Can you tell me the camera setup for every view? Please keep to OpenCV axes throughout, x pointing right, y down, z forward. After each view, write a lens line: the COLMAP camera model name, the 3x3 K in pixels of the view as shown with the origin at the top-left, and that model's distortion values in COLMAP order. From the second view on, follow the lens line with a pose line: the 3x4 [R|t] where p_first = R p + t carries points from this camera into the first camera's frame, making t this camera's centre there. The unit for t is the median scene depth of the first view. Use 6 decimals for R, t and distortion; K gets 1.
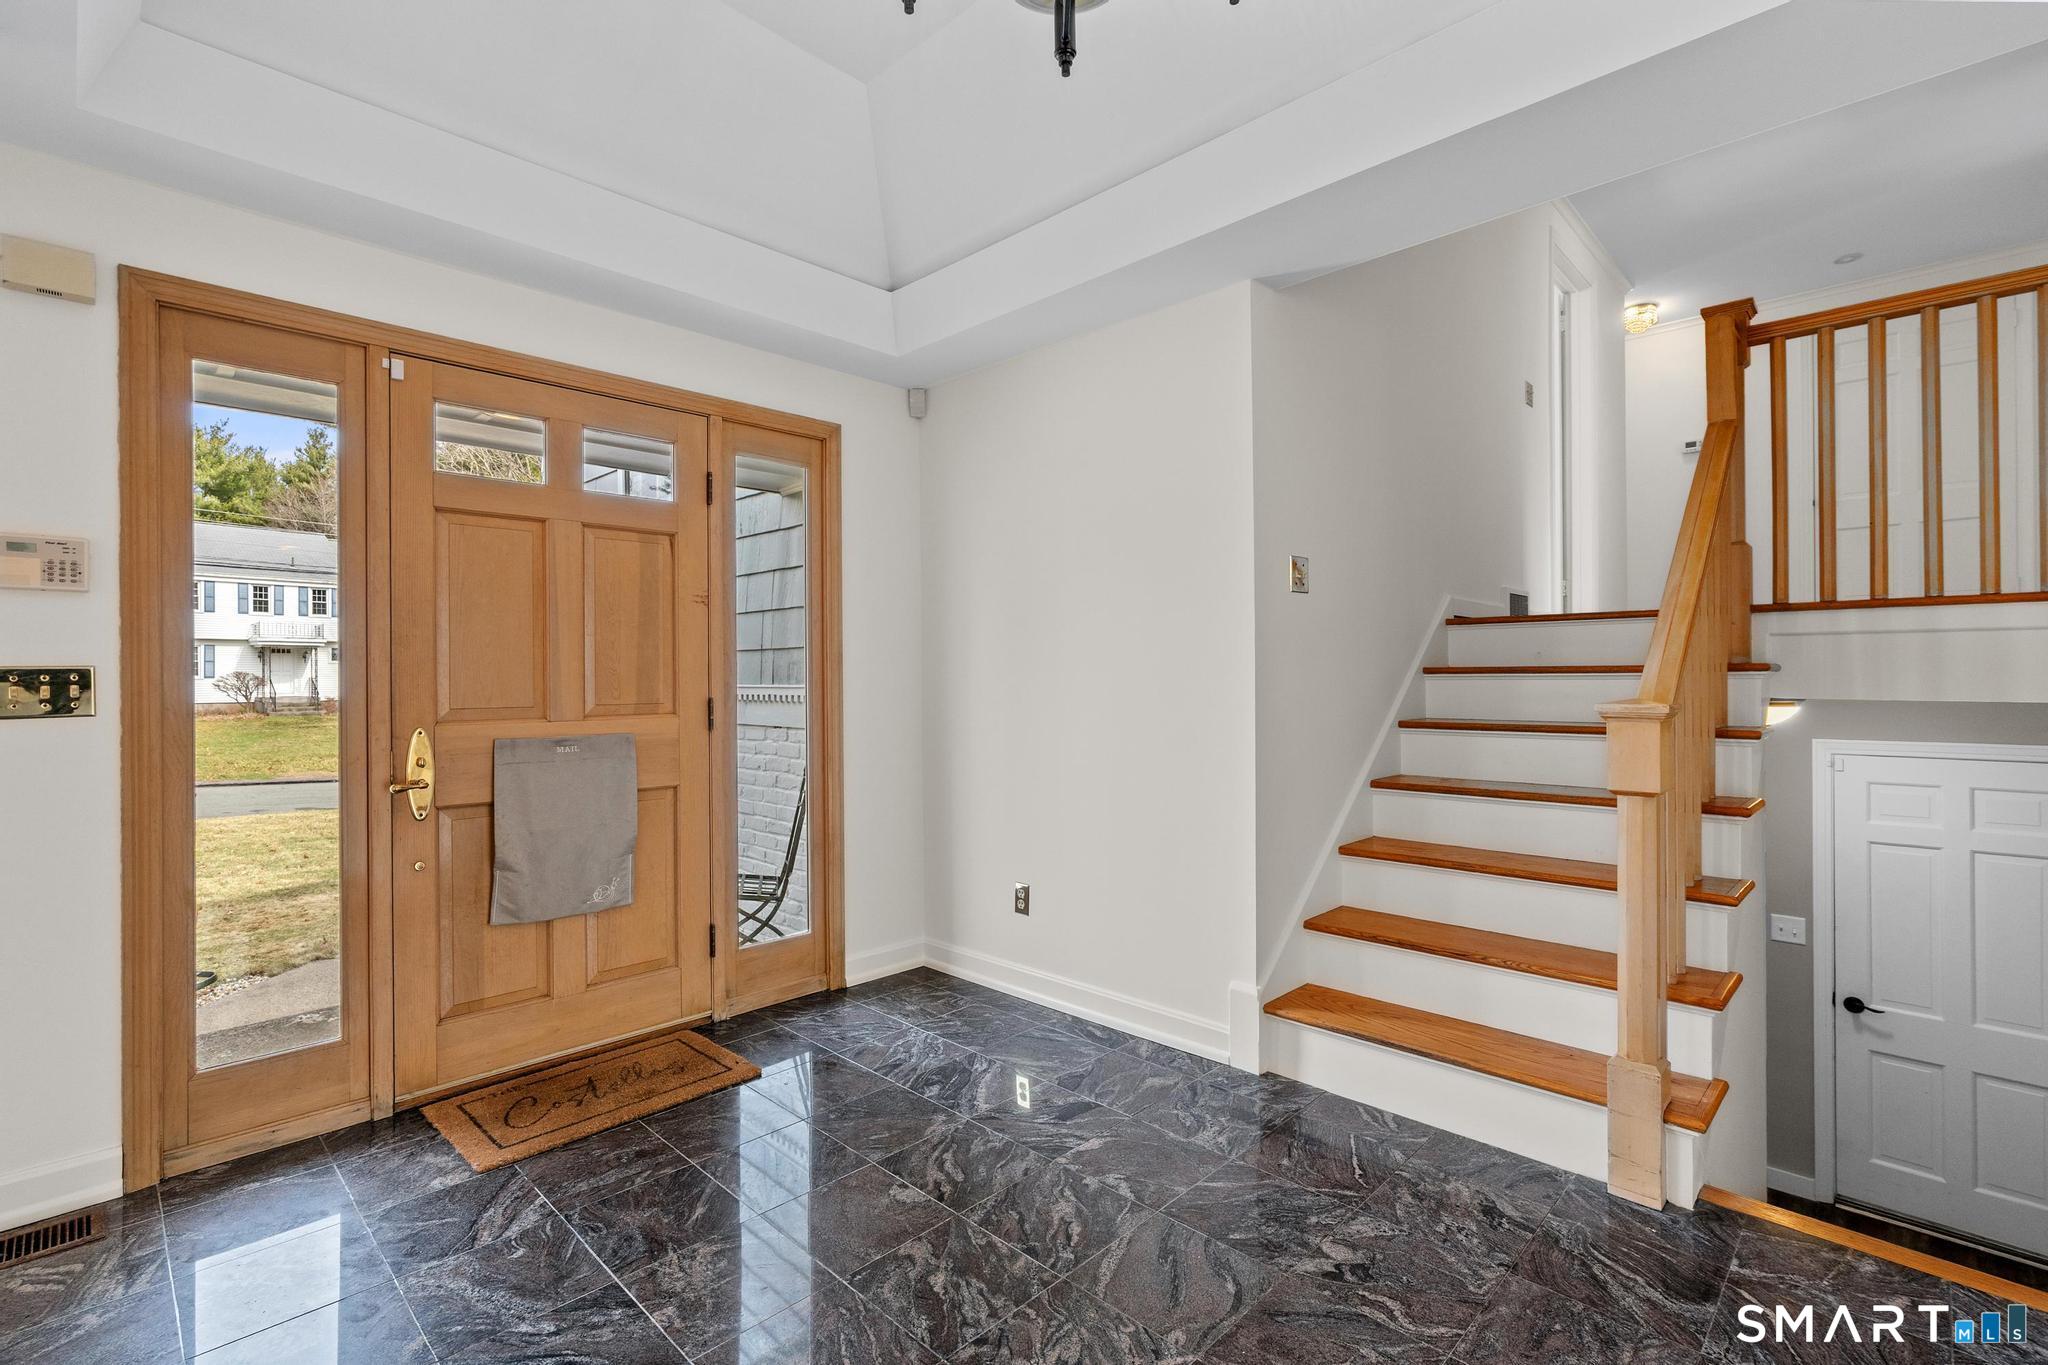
lens RADIAL K [[929.7, 0, 1042.4], [0, 929.7, 680.2], [0, 0, 1]] dist [0.009360, -0.001606]
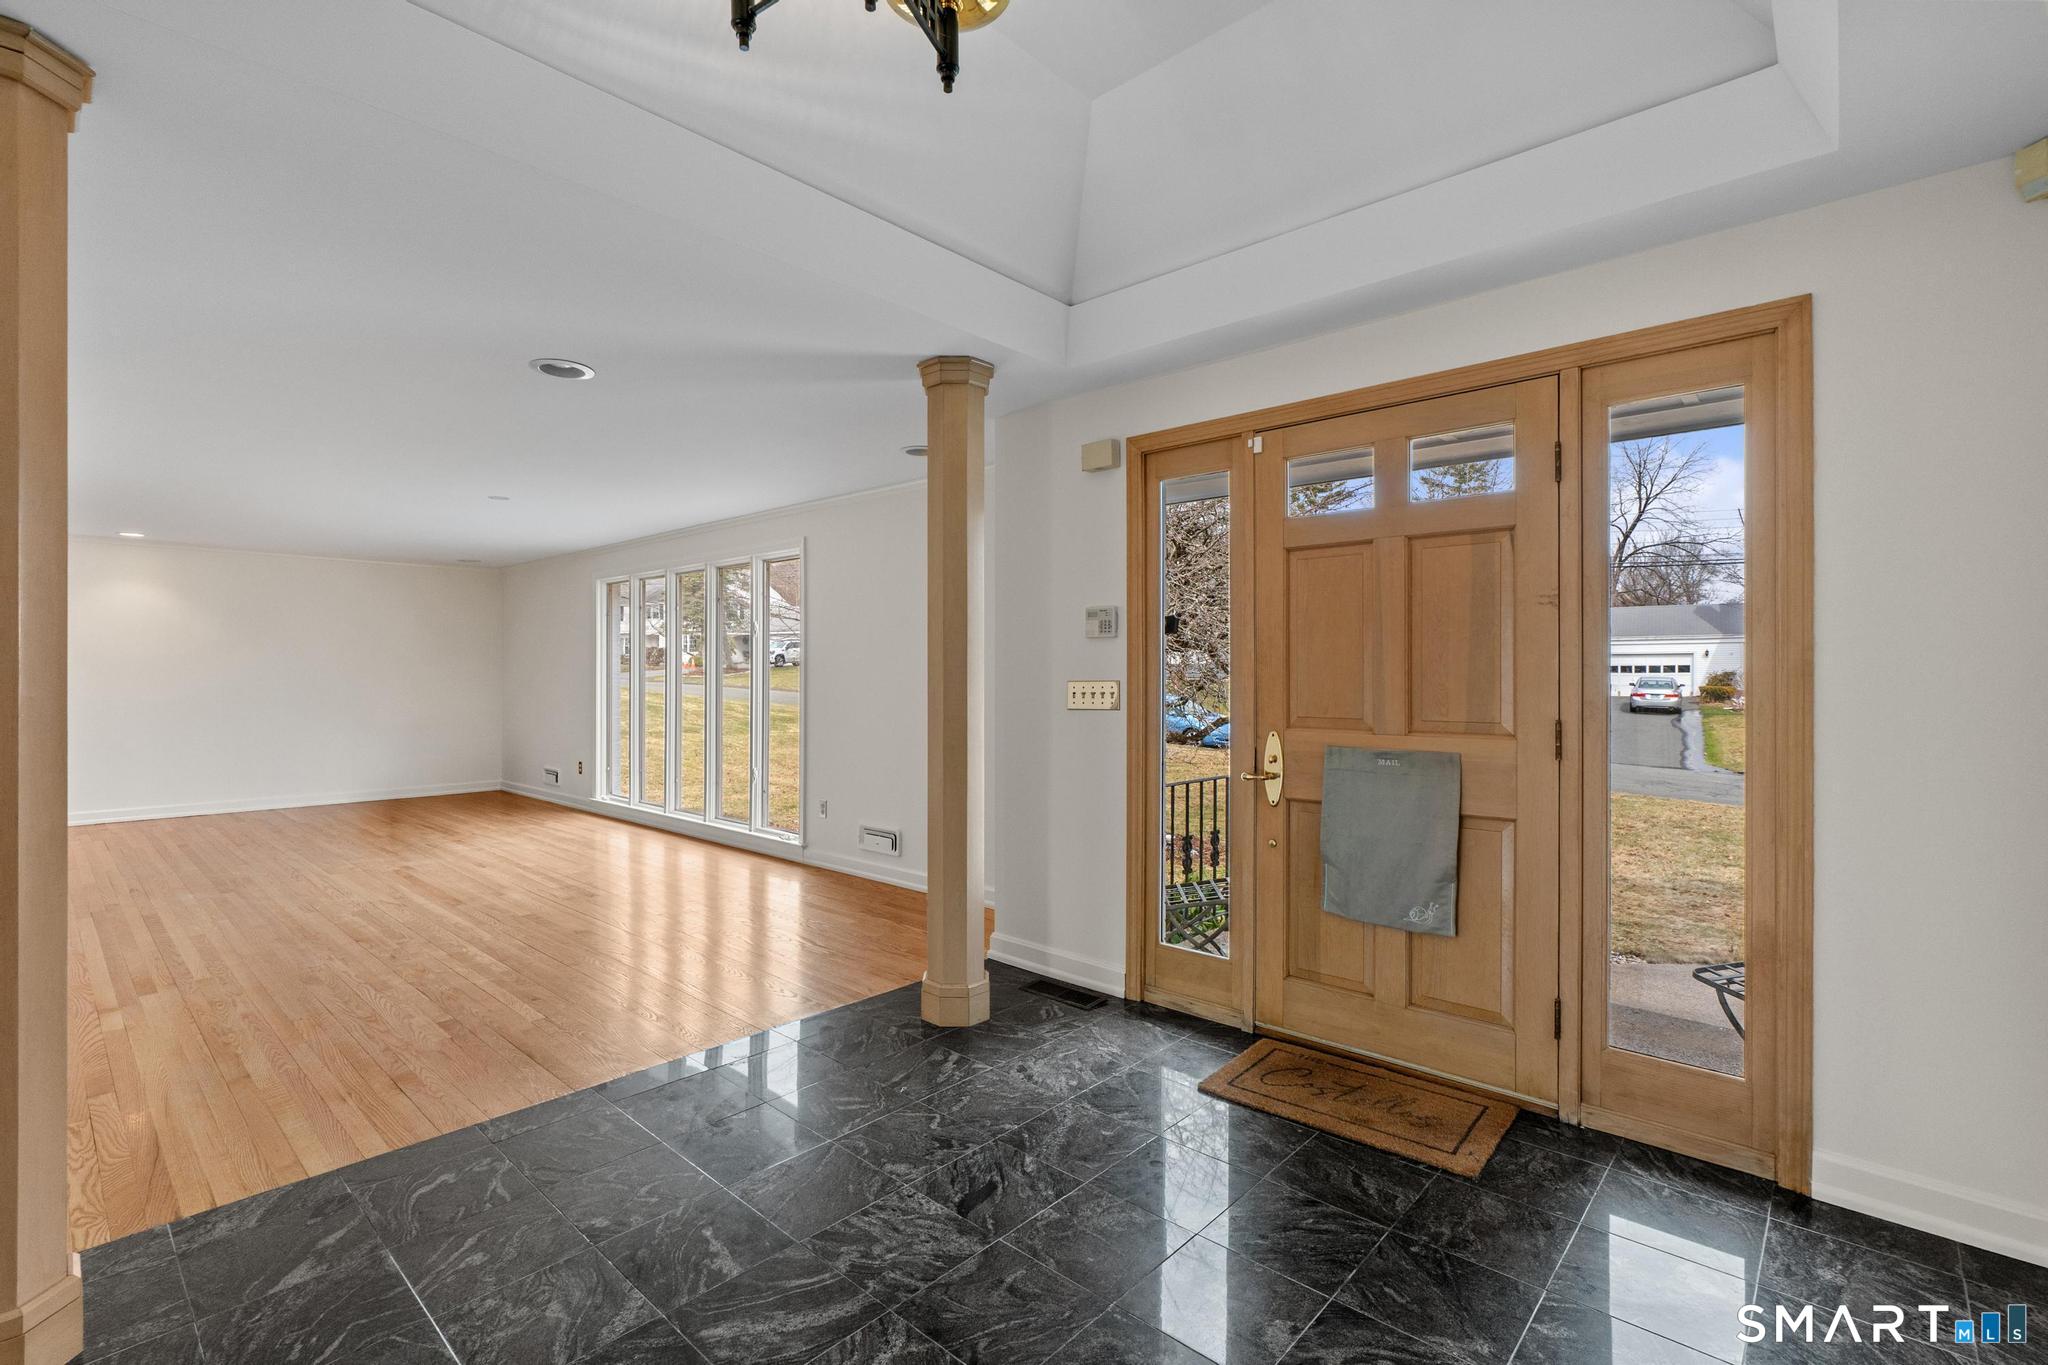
lens RADIAL K [[929.7, 0, 1006.5], [0, 929.7, 689.1], [0, 0, 1]] dist [0.009360, -0.001606]
pose [[0.030440, 0.015683, -0.999414, 0.483390], [-0.010100, 0.999831, 0.015382, -0.017066], [0.999486, 0.009626, 0.030593, 0.541326]]
